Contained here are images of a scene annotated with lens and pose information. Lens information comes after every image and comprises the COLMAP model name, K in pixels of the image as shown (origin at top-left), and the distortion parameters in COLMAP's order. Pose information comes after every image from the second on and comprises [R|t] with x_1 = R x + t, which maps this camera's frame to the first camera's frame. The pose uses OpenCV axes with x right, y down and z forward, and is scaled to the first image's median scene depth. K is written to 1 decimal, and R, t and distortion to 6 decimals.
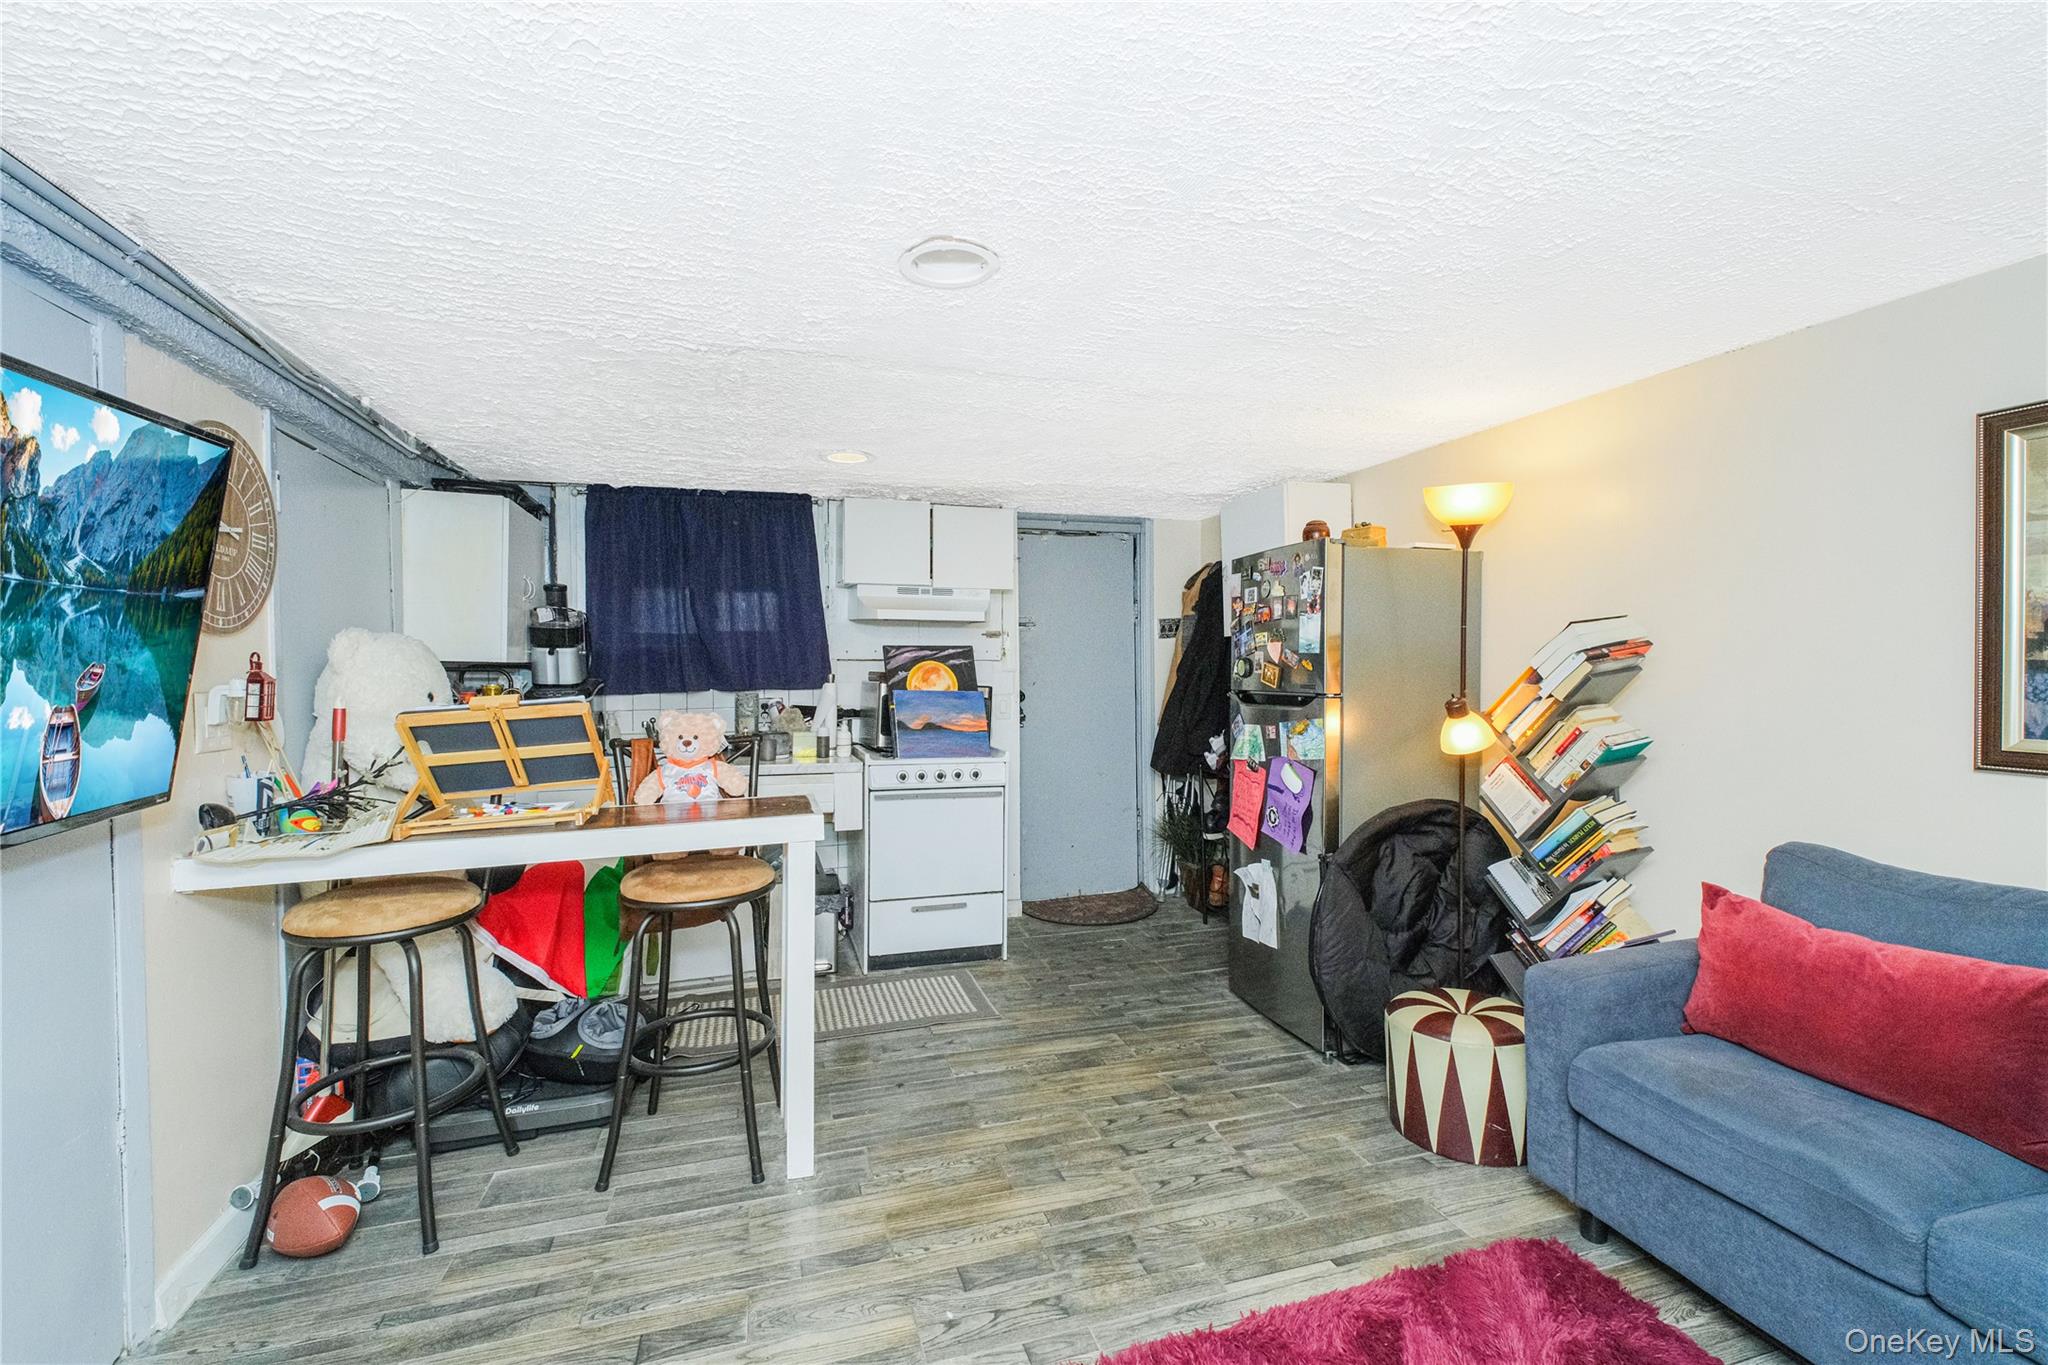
lens RADIAL K [[852.8, 0, 1022.7], [0, 852.8, 671.5], [0, 0, 1]] dist [-0.001918, -0.000201]
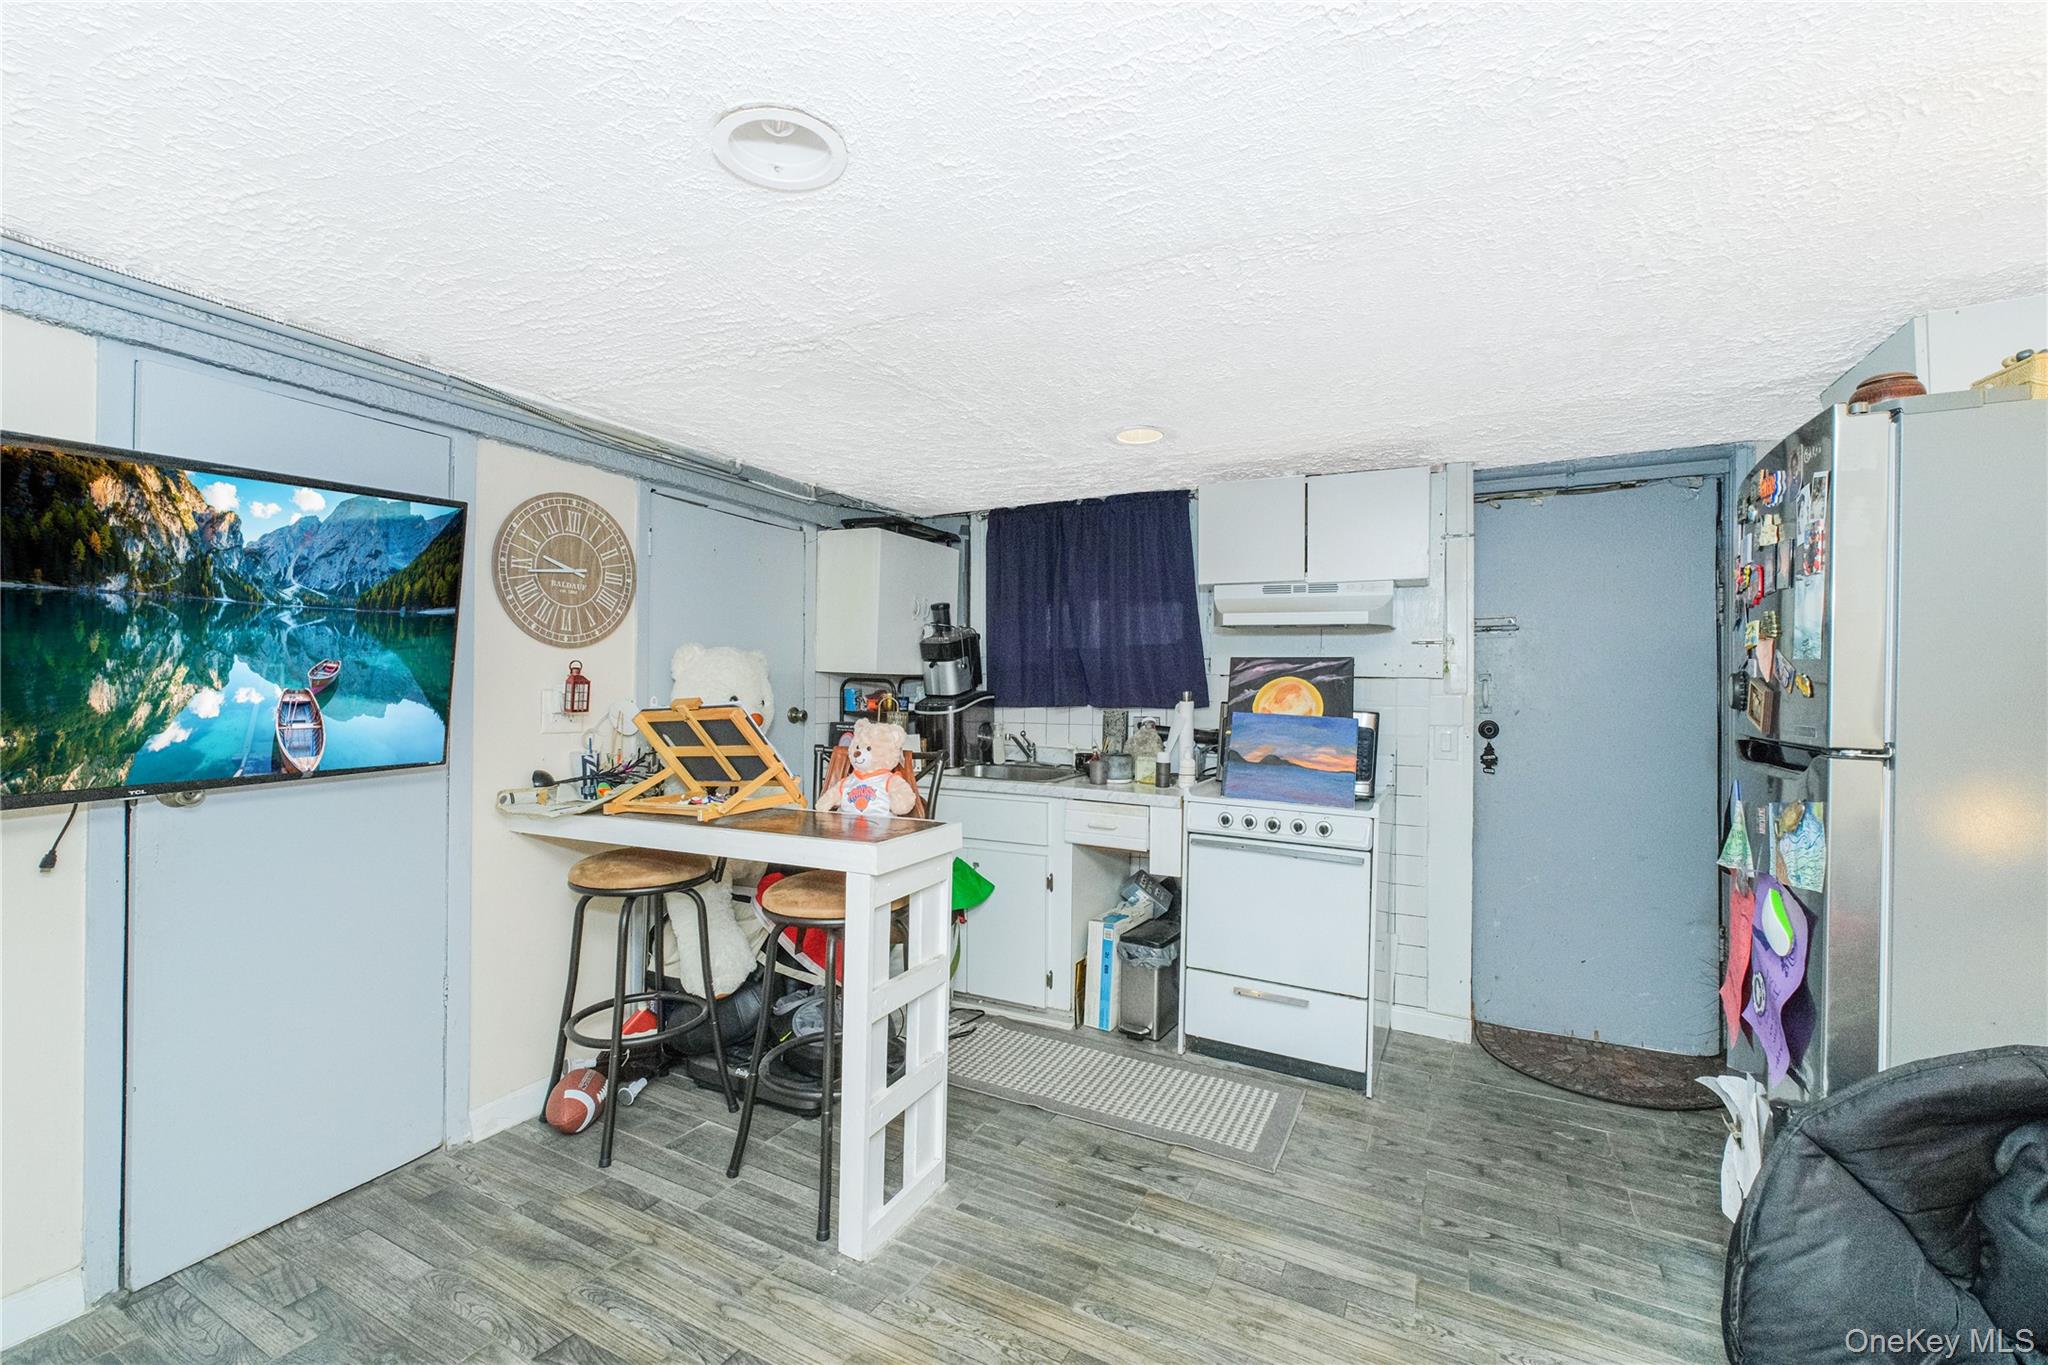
lens RADIAL K [[852.8, 0, 1046.1], [0, 852.8, 674.1], [0, 0, 1]] dist [0.000447, -0.000183]
pose [[0.709267, 0.005213, -0.704921, 0.315326], [-0.023850, 0.999578, -0.016605, 0.003806], [0.704537, 0.028590, 0.709091, 0.320750]]
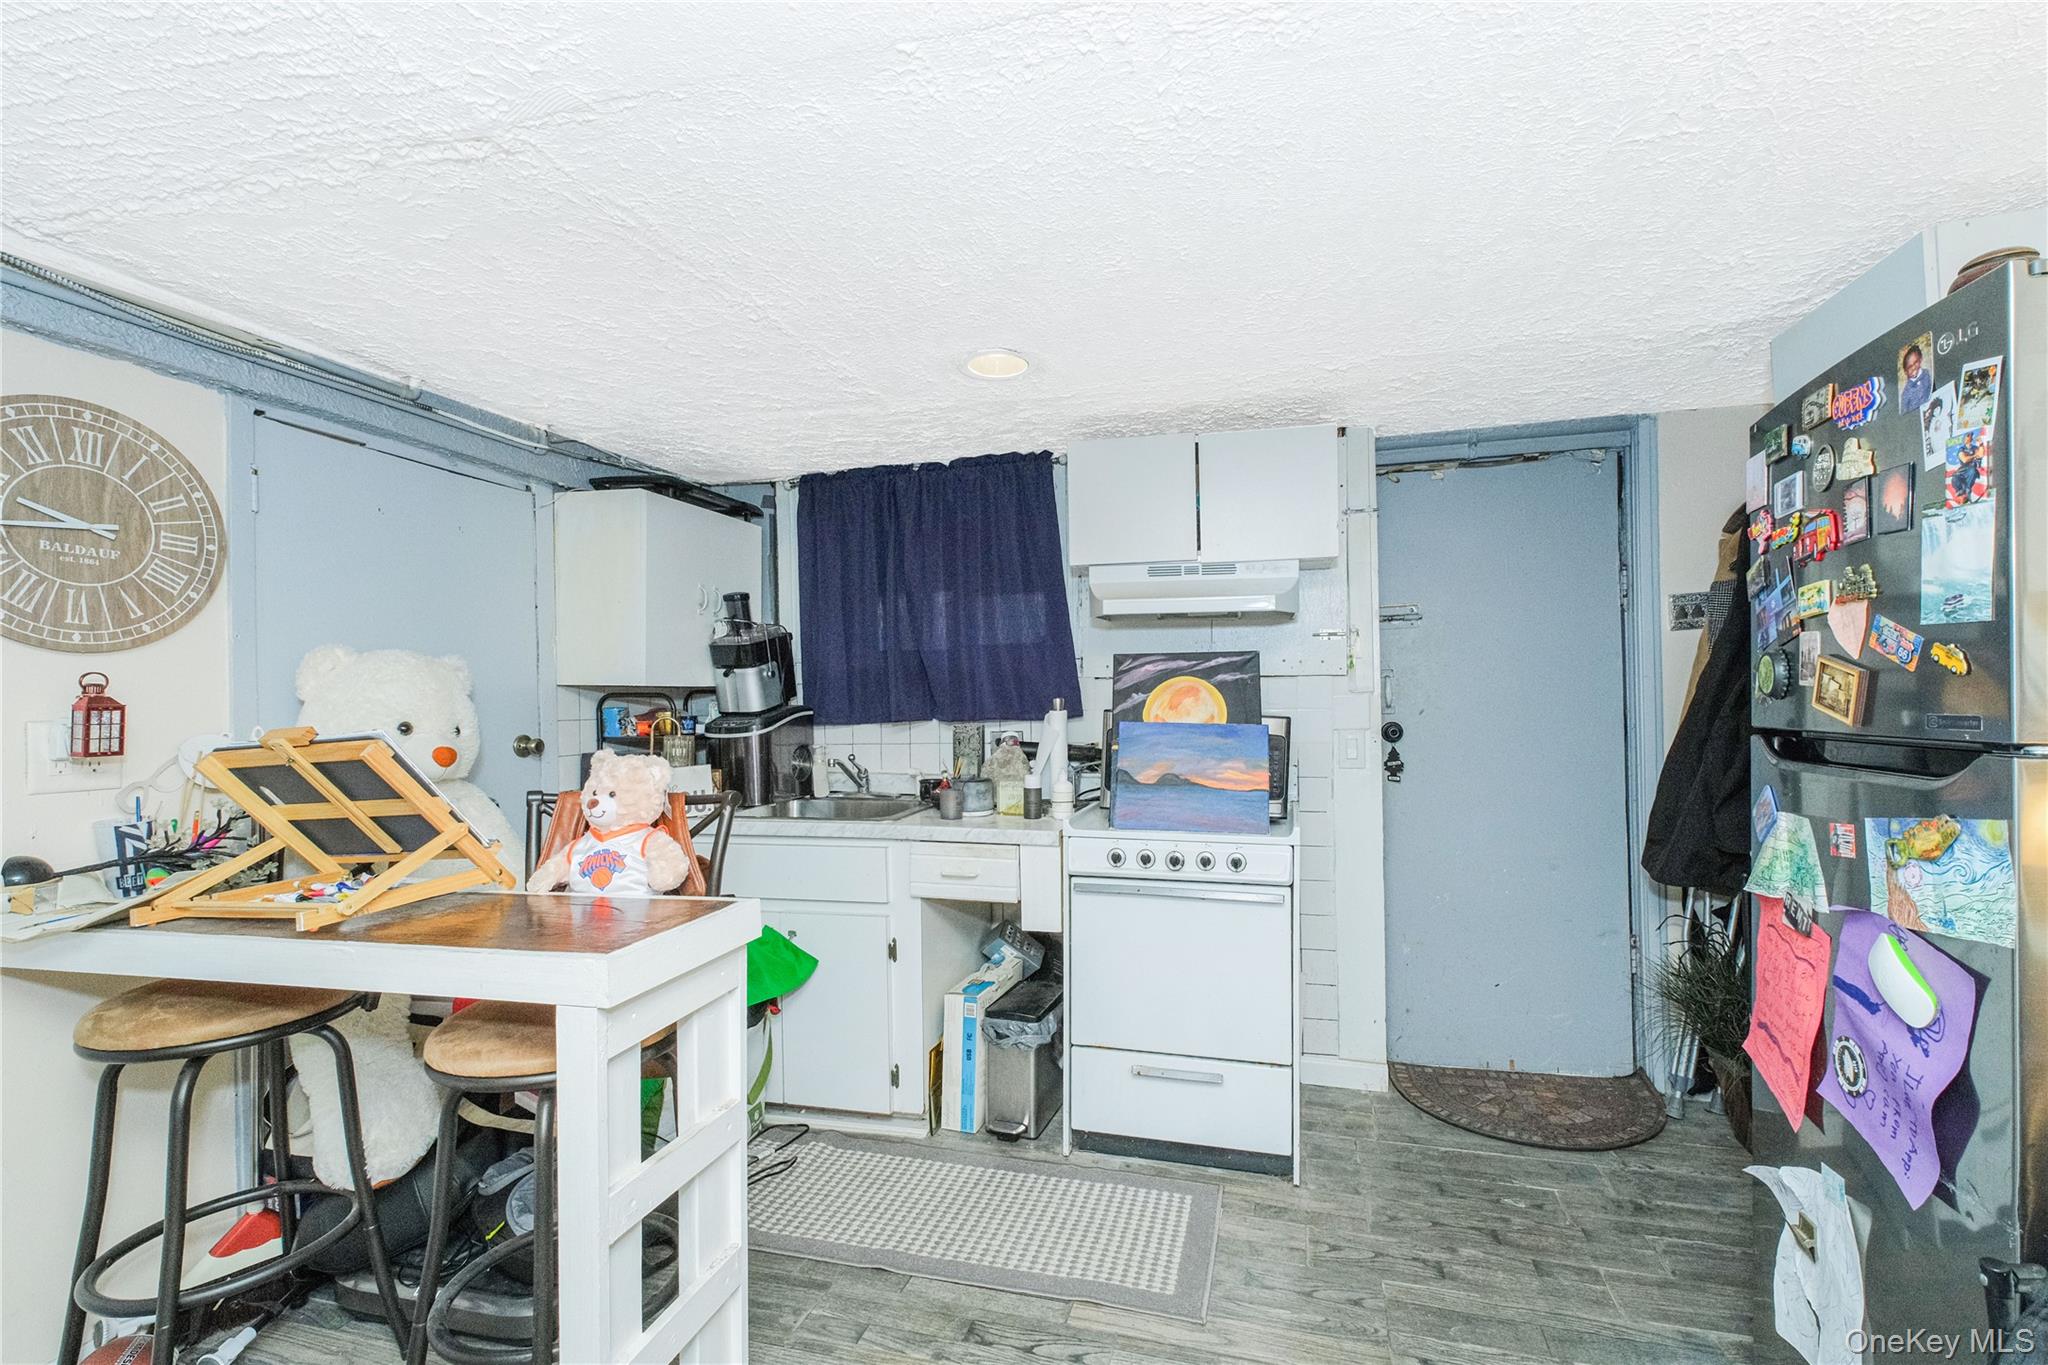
lens RADIAL K [[881.6, 0, 1074.5], [0, 881.6, 692.0], [0, 0, 1]] dist [-0.000874, -0.000116]
pose [[0.846404, -0.009989, -0.532447, 0.192078], [0.004157, 0.999918, -0.012151, 0.007633], [0.532525, 0.008071, 0.846376, 0.440459]]
